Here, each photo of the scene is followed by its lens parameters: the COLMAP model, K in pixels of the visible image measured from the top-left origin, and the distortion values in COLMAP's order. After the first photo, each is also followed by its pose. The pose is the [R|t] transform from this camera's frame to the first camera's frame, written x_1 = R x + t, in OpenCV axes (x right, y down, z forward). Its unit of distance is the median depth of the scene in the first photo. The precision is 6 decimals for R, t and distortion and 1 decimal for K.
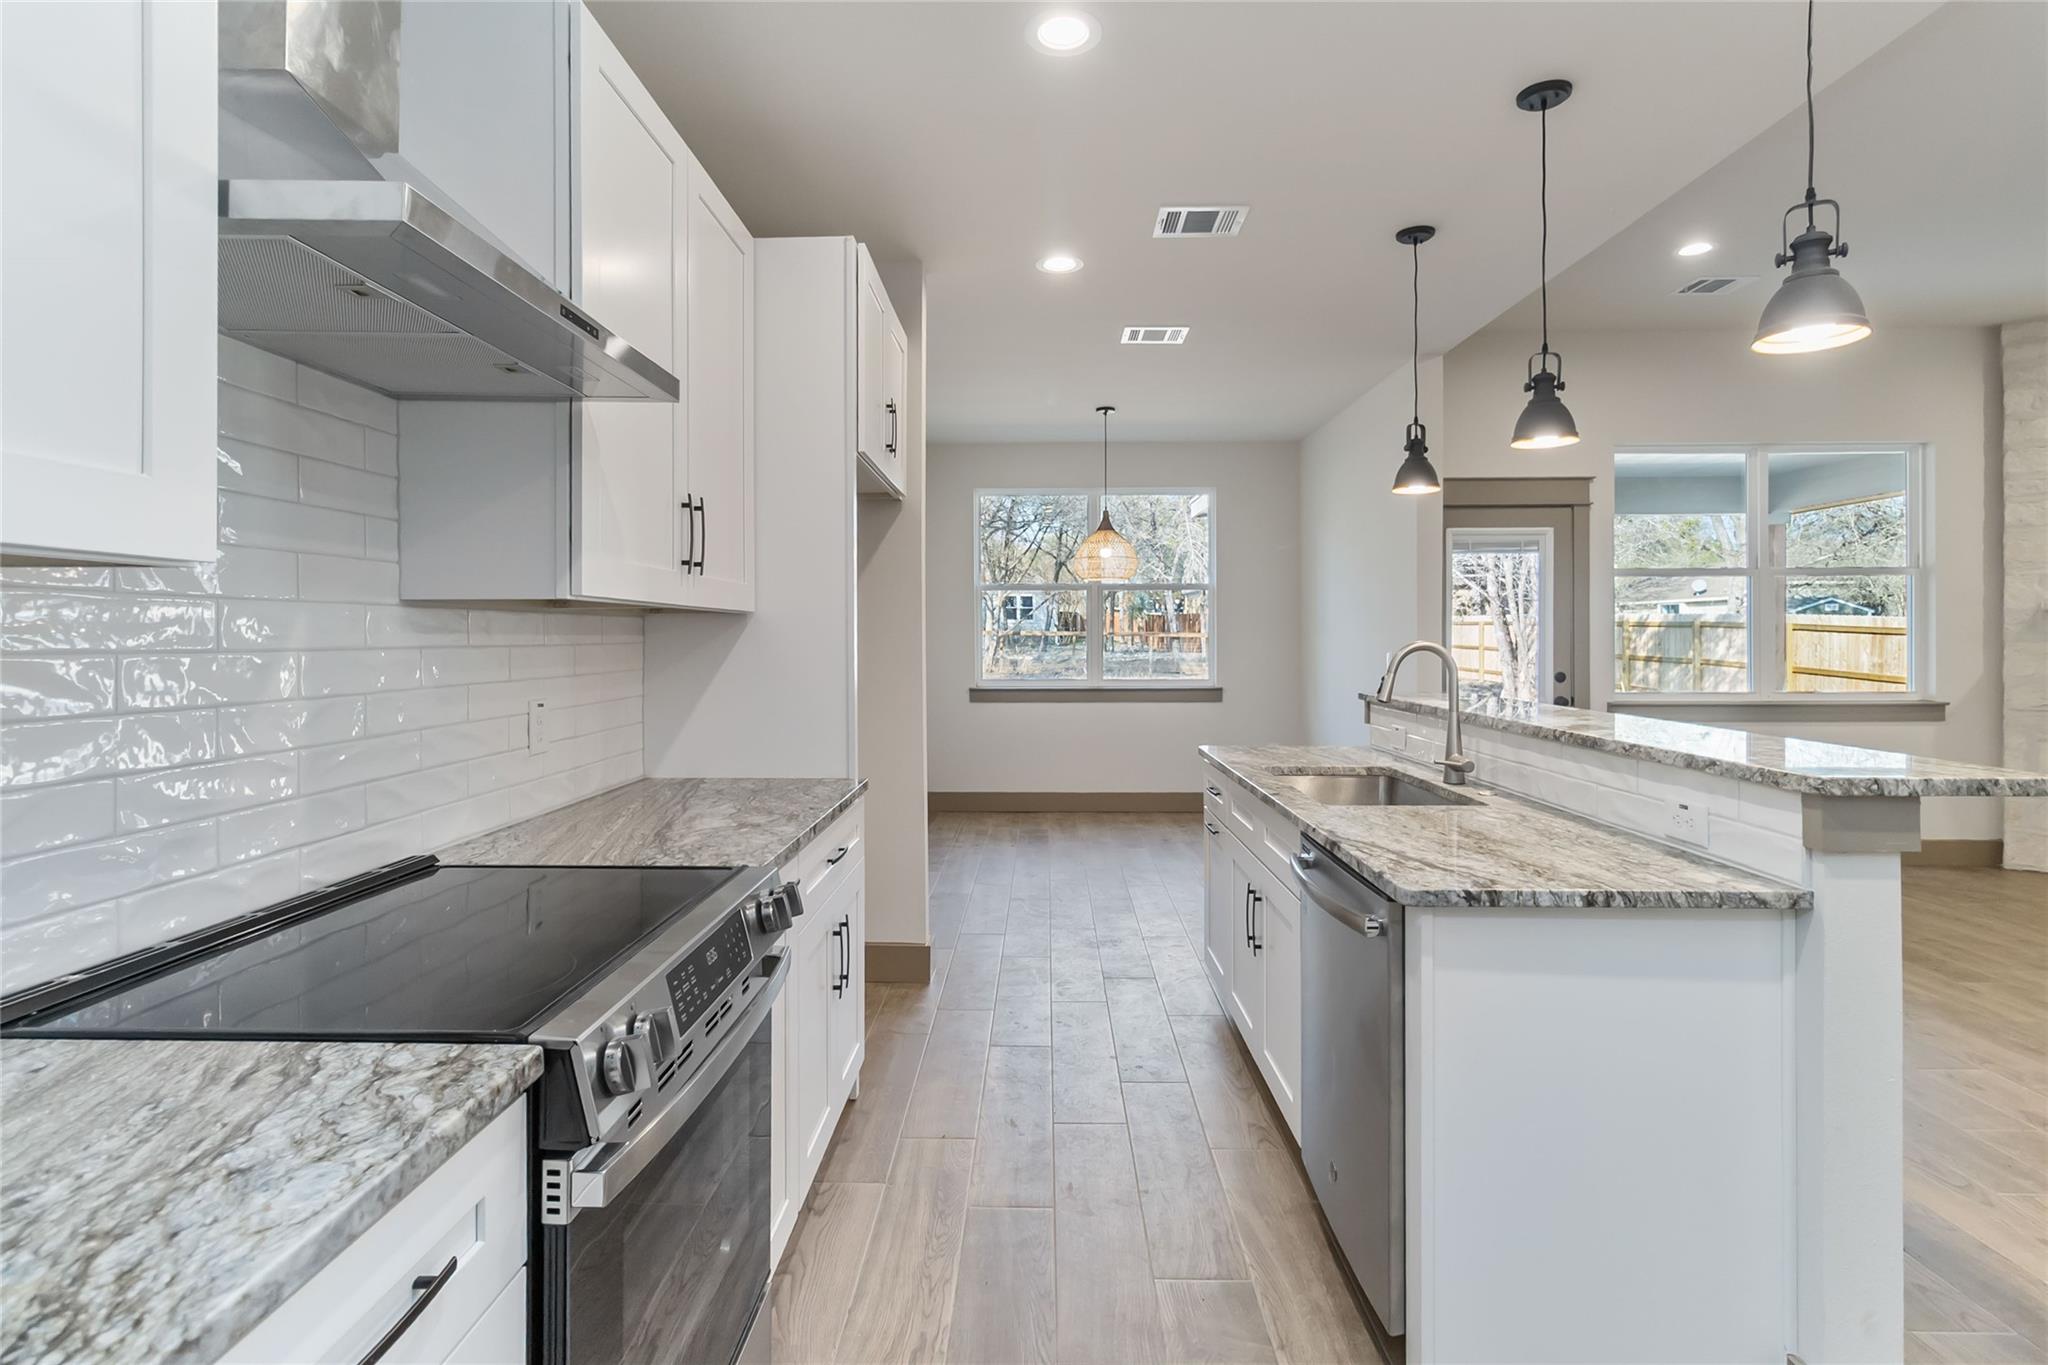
lens RADIAL K [[1000.8, 0, 1028.9], [0, 1000.8, 636.6], [0, 0, 1]] dist [0.001384, 0.000825]
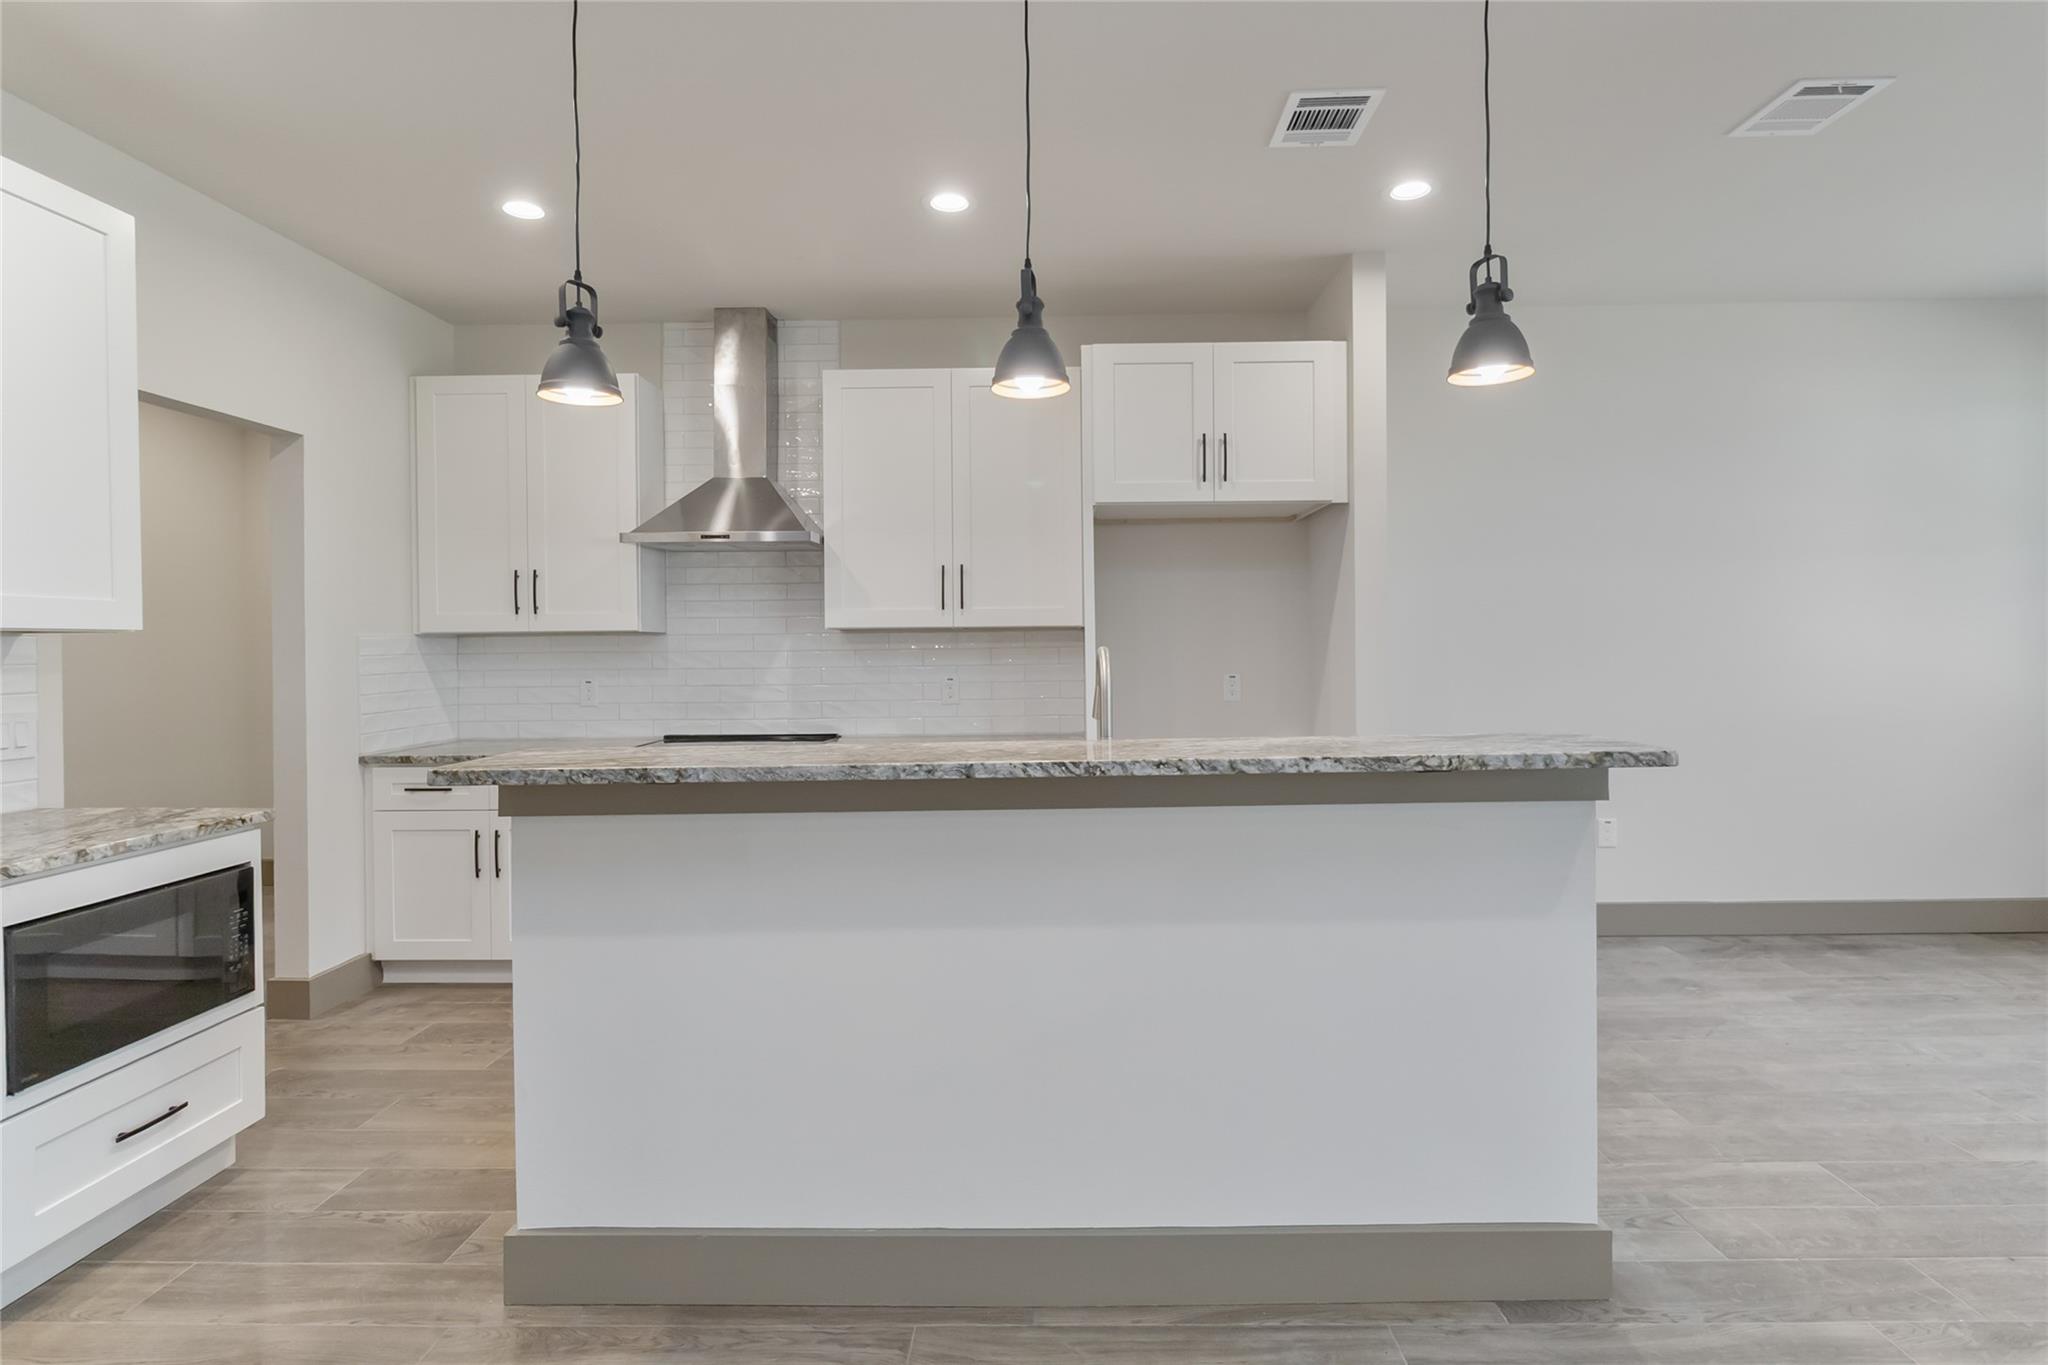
lens RADIAL K [[1032.0, 0, 1036.3], [0, 1032.0, 650.3], [0, 0, 1]] dist [-0.003696, -0.000262]
pose [[-0.002730, 0.005937, -0.999979, 0.970813], [0.013343, 0.999894, 0.005900, 0.001461], [0.999907, -0.013327, -0.002809, 0.747950]]
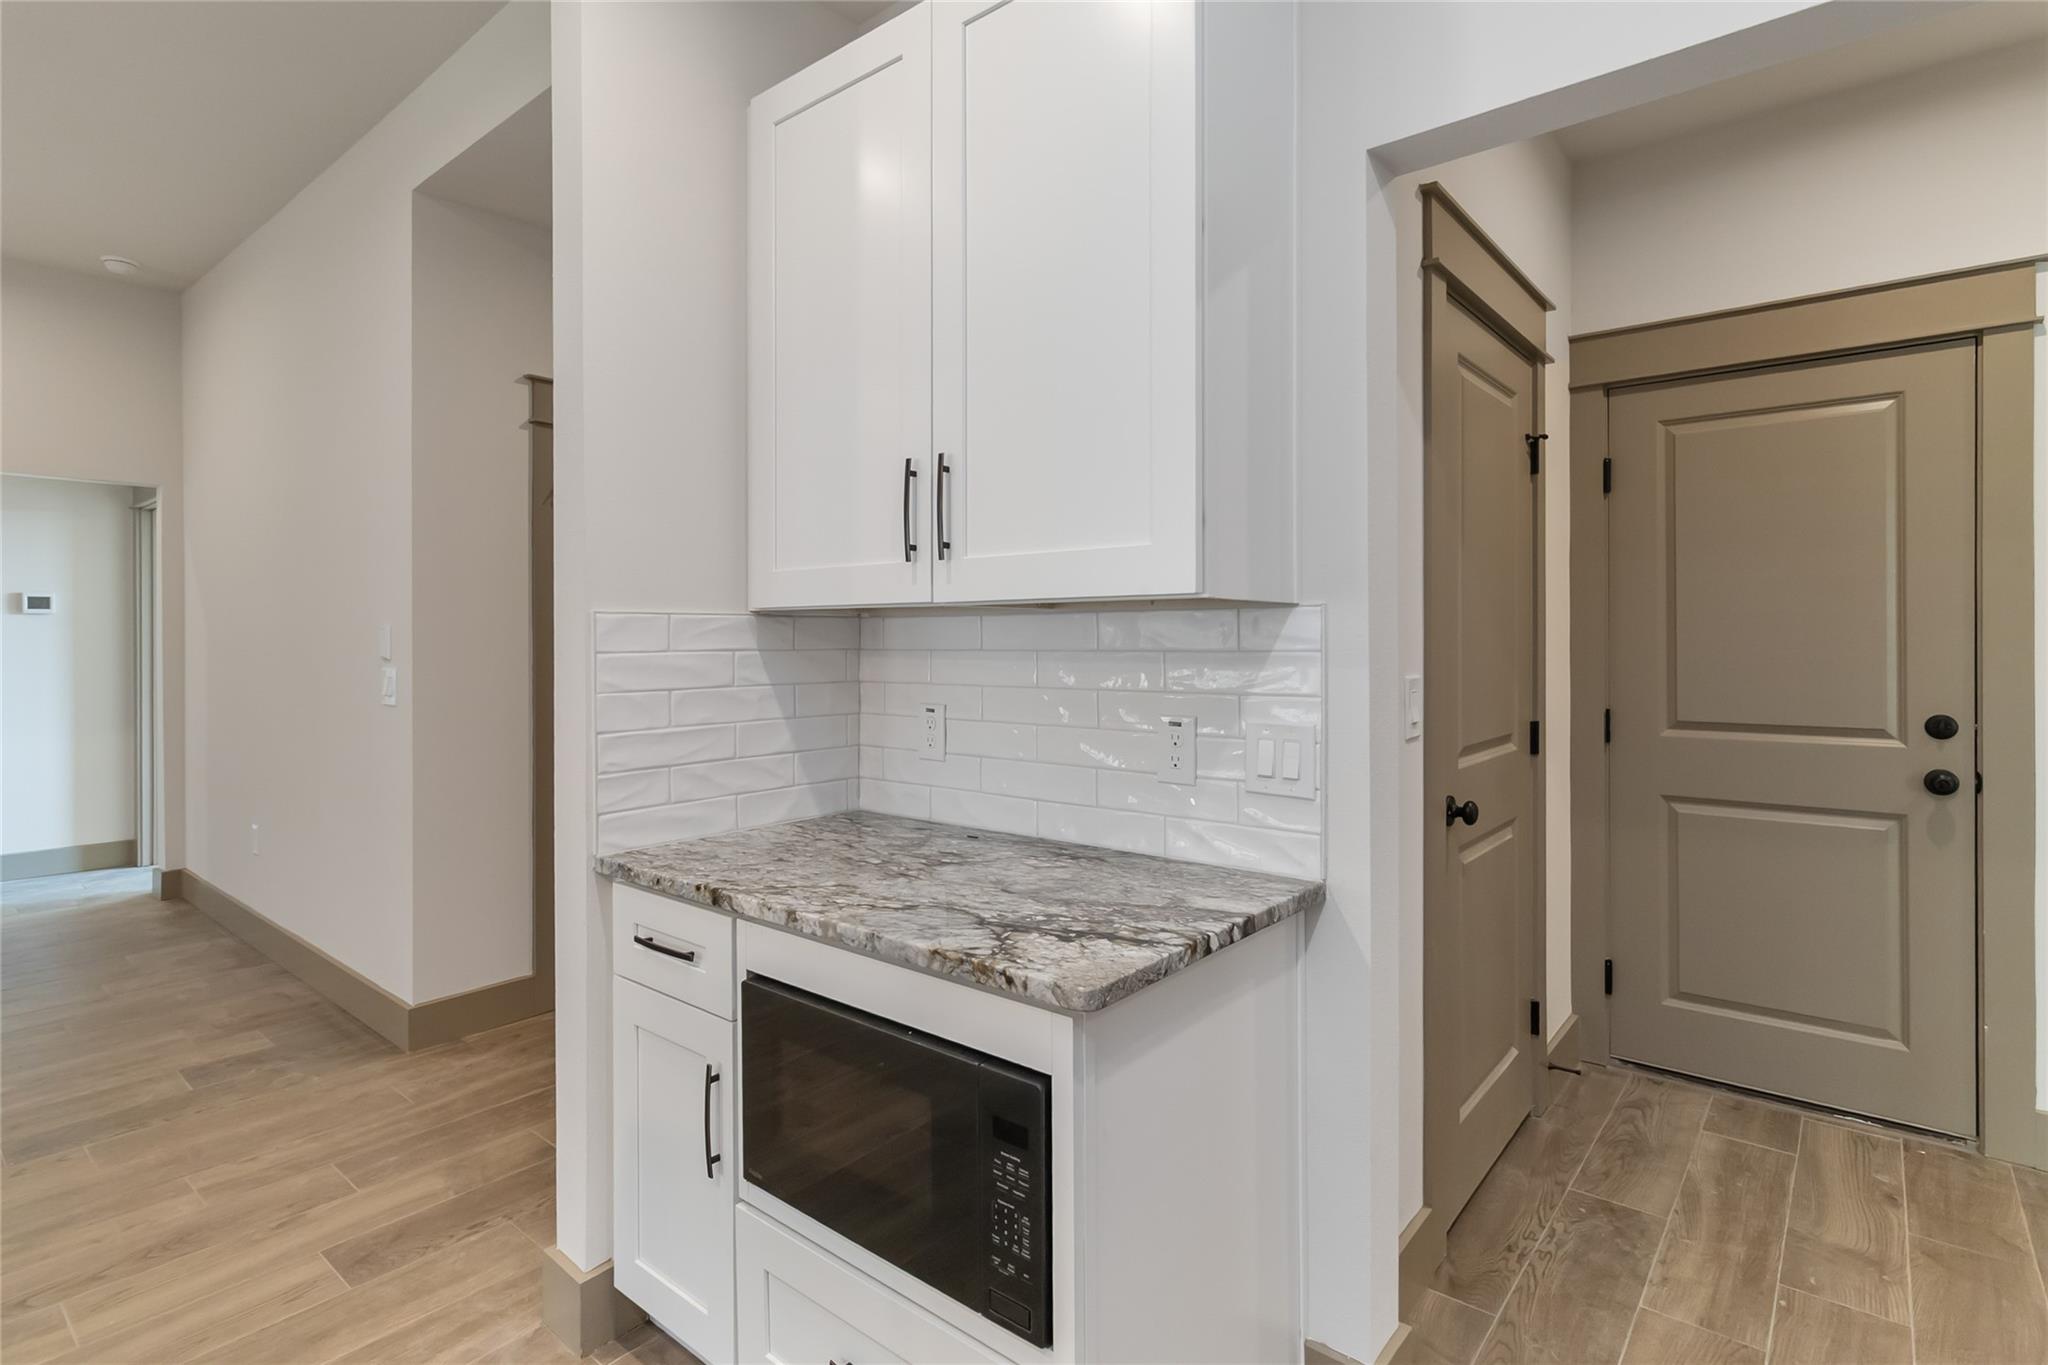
lens RADIAL K [[1014.4, 0, 1034.3], [0, 1014.4, 635.4], [0, 0, 1]] dist [0.002737, 0.000301]
pose [[-0.784693, 0.004095, 0.619871, 0.025959], [0.002330, 0.999991, -0.003657, 0.000716], [-0.619880, -0.001426, -0.784695, 0.457573]]
